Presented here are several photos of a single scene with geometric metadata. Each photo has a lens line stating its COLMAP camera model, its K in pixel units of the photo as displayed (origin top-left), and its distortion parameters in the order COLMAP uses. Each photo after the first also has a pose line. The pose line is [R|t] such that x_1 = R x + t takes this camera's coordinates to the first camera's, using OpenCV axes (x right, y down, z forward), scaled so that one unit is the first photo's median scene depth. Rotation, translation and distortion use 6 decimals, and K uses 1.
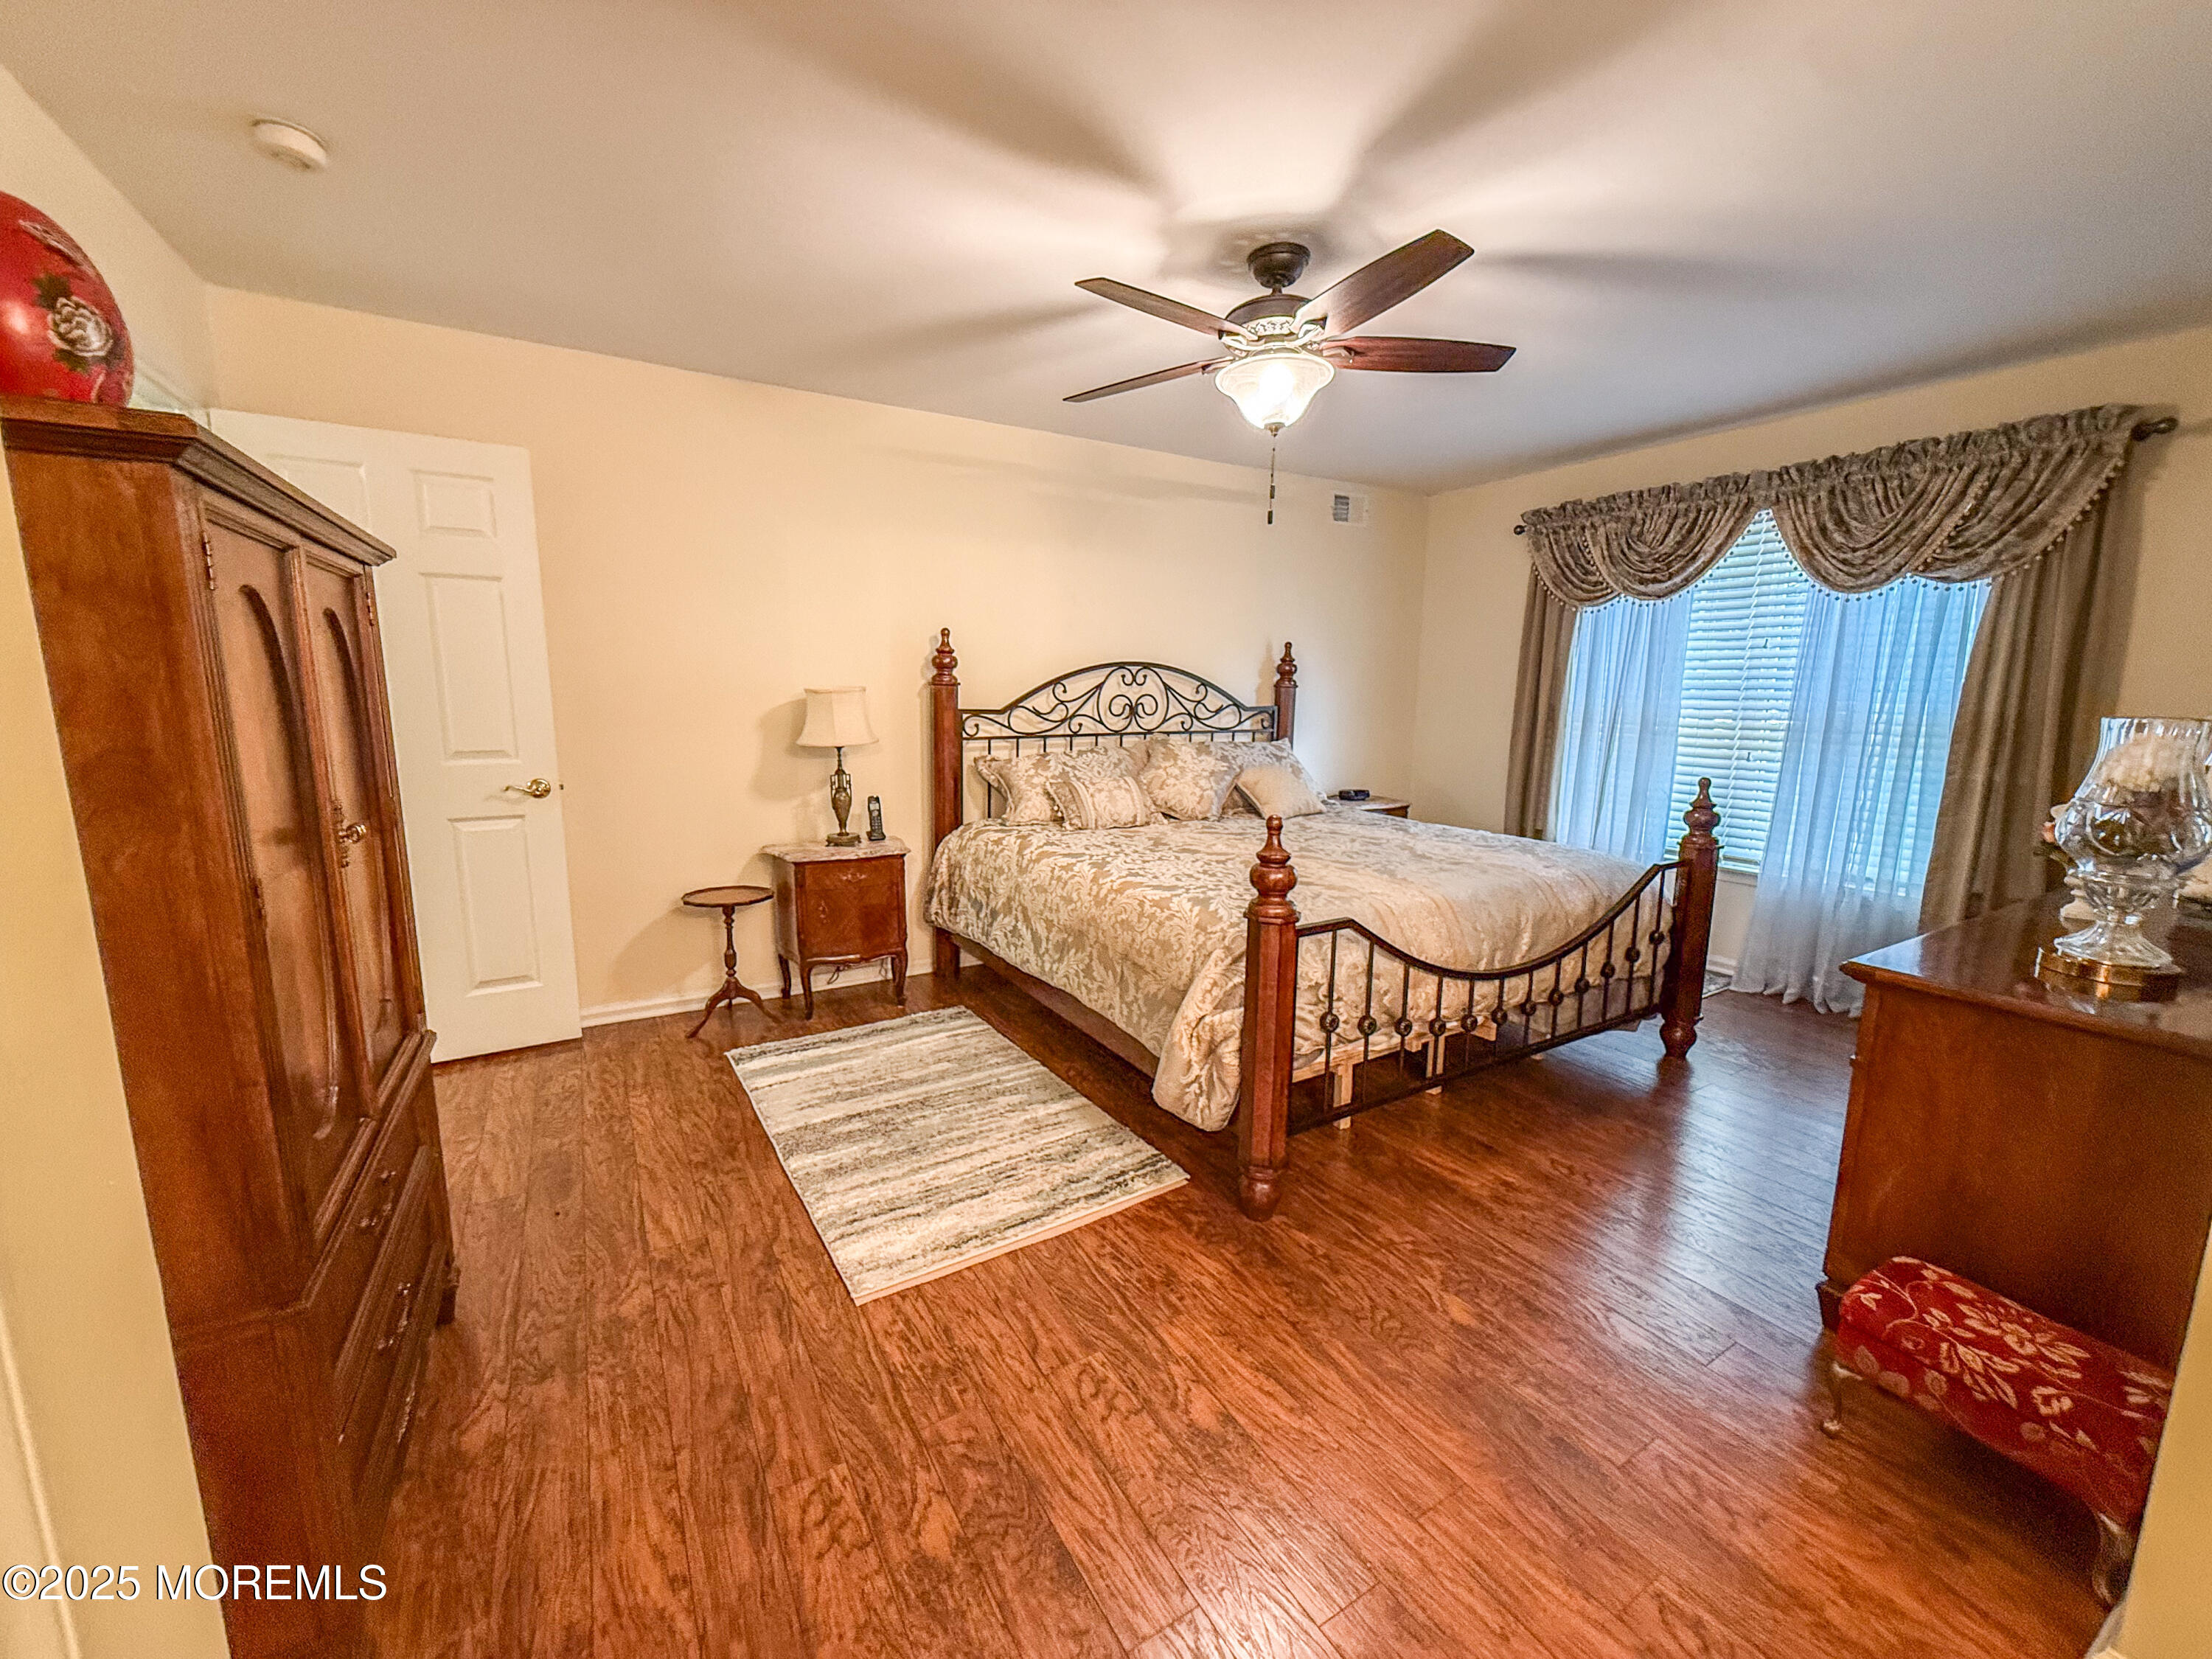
lens RADIAL K [[888.4, 0, 1106.5], [0, 888.4, 820.8], [0, 0, 1]] dist [-0.001099, 0.000177]
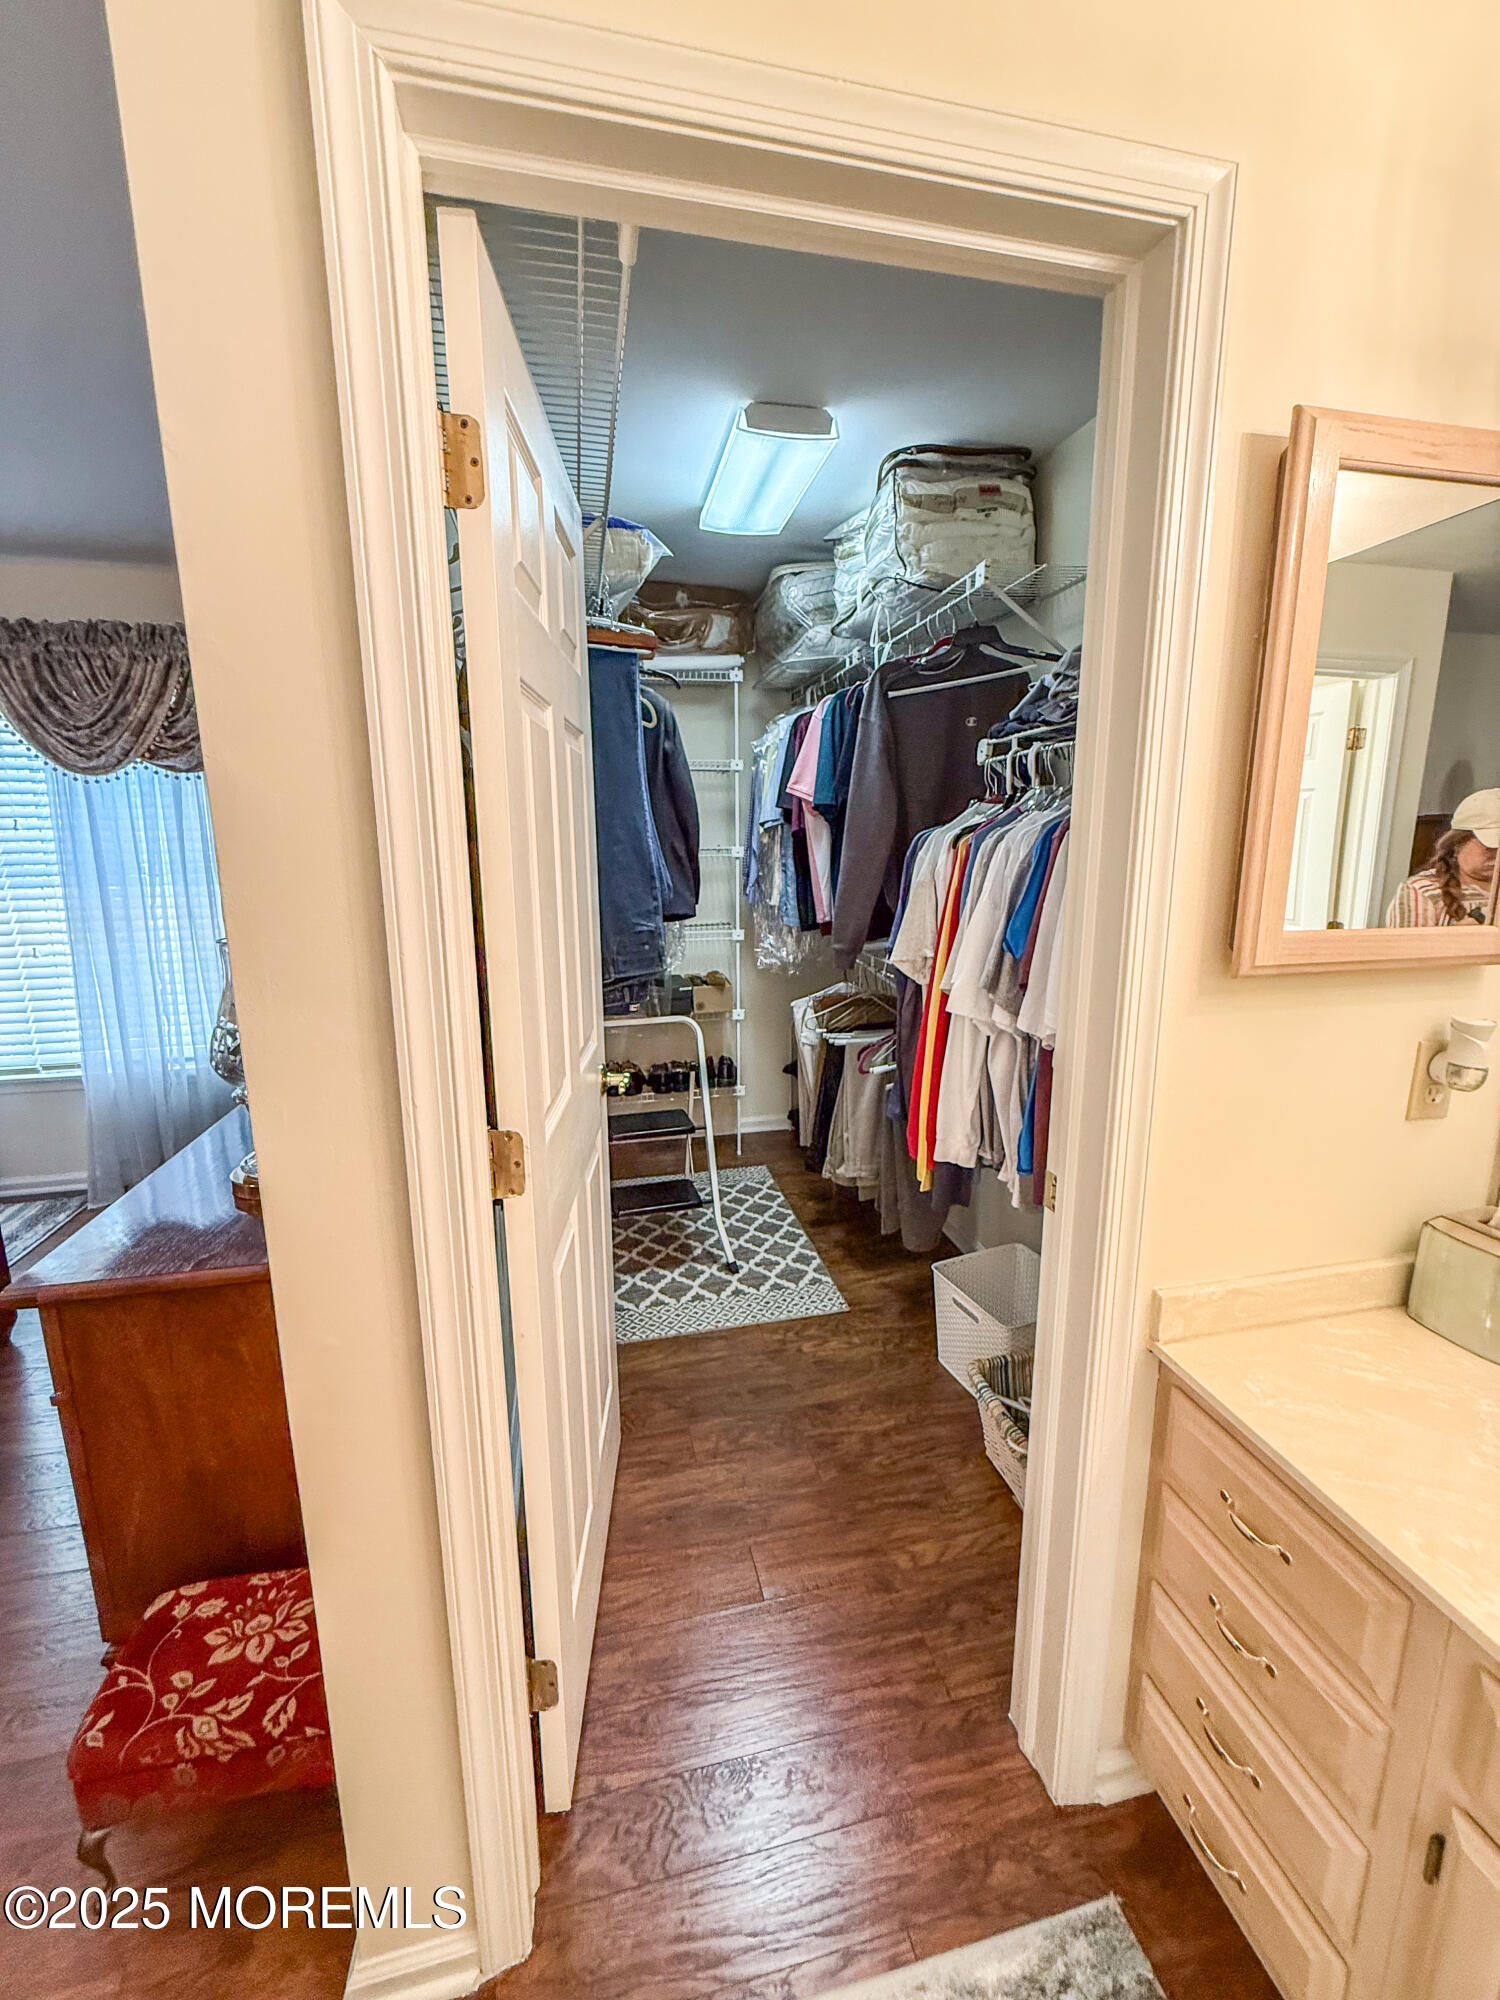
lens RADIAL K [[803.3, 0, 753.9], [0, 803.3, 994.4], [0, 0, 1]] dist [-0.001099, 0.000177]
pose [[0.311751, -0.193166, 0.930322, 0.227682], [0.152346, 0.976611, 0.151727, -0.051418], [-0.937871, 0.094430, 0.333887, 0.072540]]
